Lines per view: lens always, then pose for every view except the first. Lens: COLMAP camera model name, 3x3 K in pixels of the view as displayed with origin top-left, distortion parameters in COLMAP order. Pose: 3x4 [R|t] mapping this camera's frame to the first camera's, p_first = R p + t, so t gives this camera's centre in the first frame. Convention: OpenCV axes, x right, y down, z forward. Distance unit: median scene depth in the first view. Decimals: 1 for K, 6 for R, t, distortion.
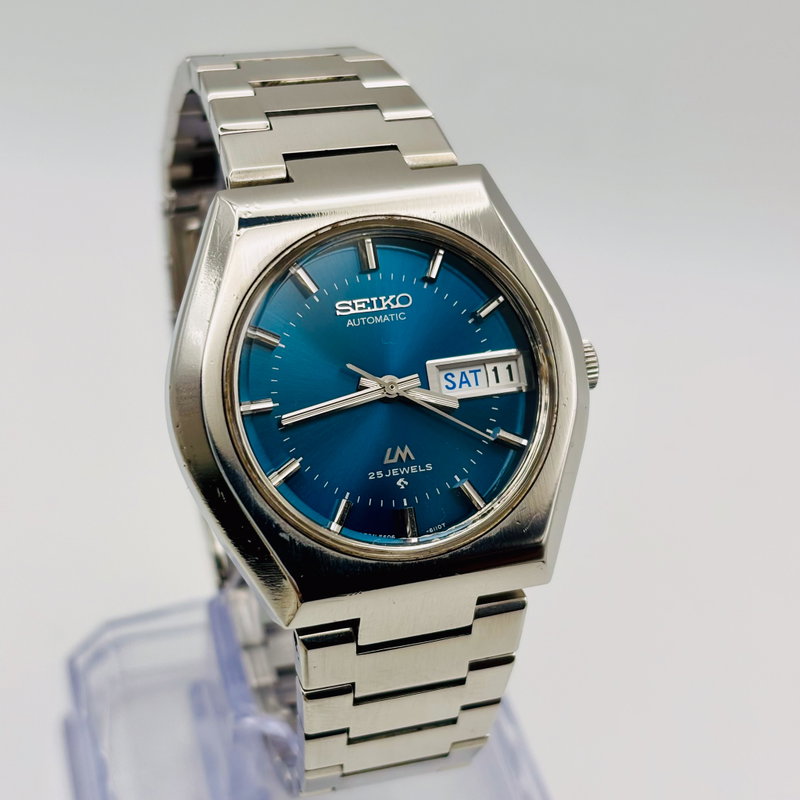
lens RADIAL K [[1877.0, 0, 401.7], [0, 1877.0, 398.4], [0, 0, 1]] dist [0.719909, 0.000000]
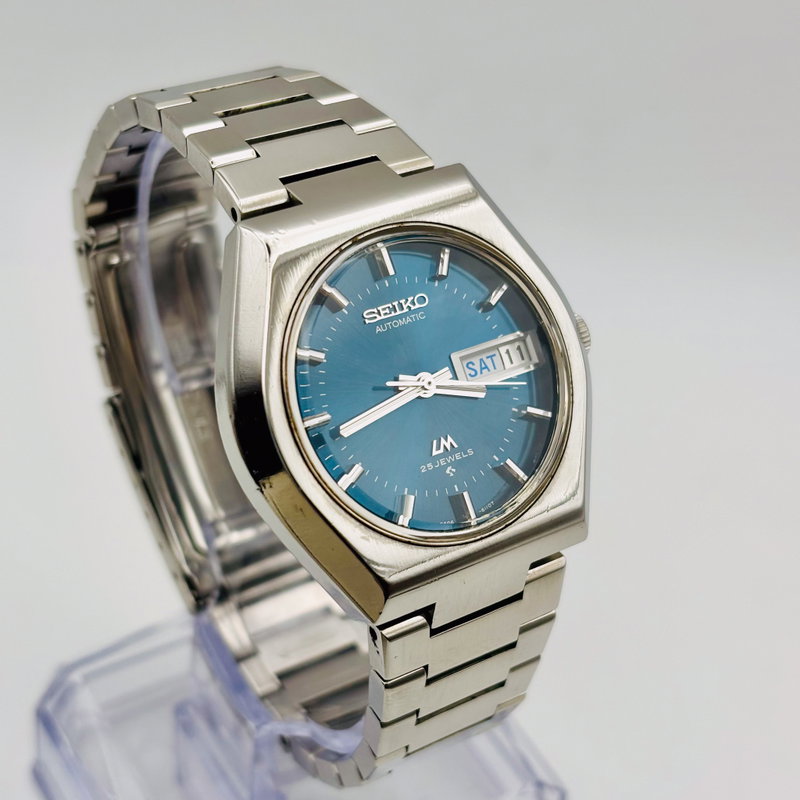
lens RADIAL K [[1877.0, 0, 418.4], [0, 1877.0, 399.3], [0, 0, 1]] dist [0.719909, 0.000000]
pose [[0.960466, -0.159379, 0.228263, -0.249128], [0.156577, 0.987196, 0.030454, -0.029501], [-0.230194, 0.006491, 0.973123, -0.027513]]
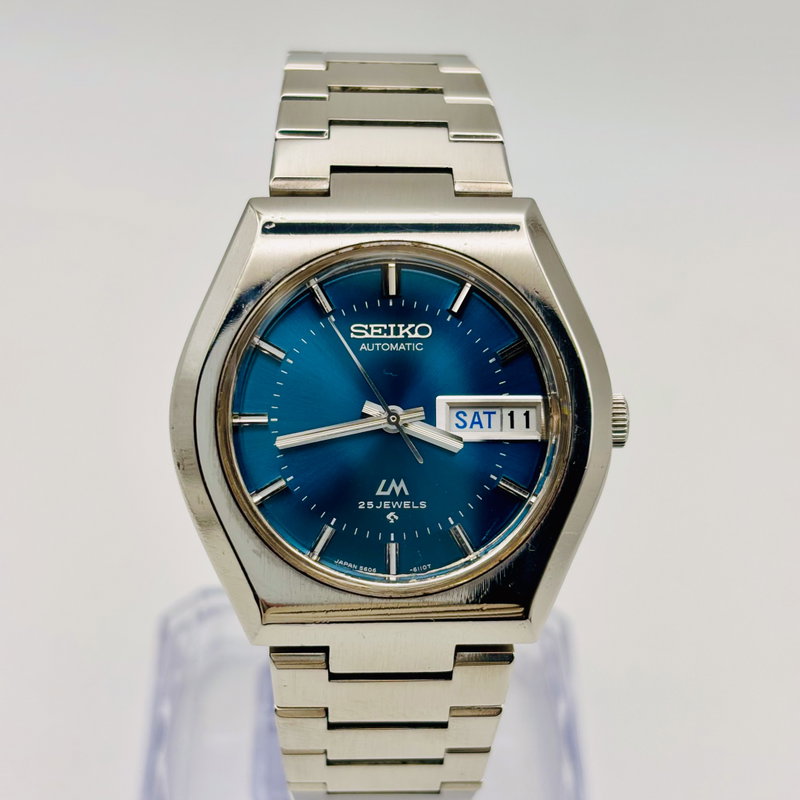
lens RADIAL K [[1877.0, 0, 383.9], [0, 1877.0, 428.6], [0, 0, 1]] dist [0.719909, 0.000000]
pose [[0.965671, 0.143715, -0.216393, 0.197764], [-0.133691, 0.989184, 0.060348, -0.057854], [0.222725, -0.029347, 0.974439, 0.048494]]
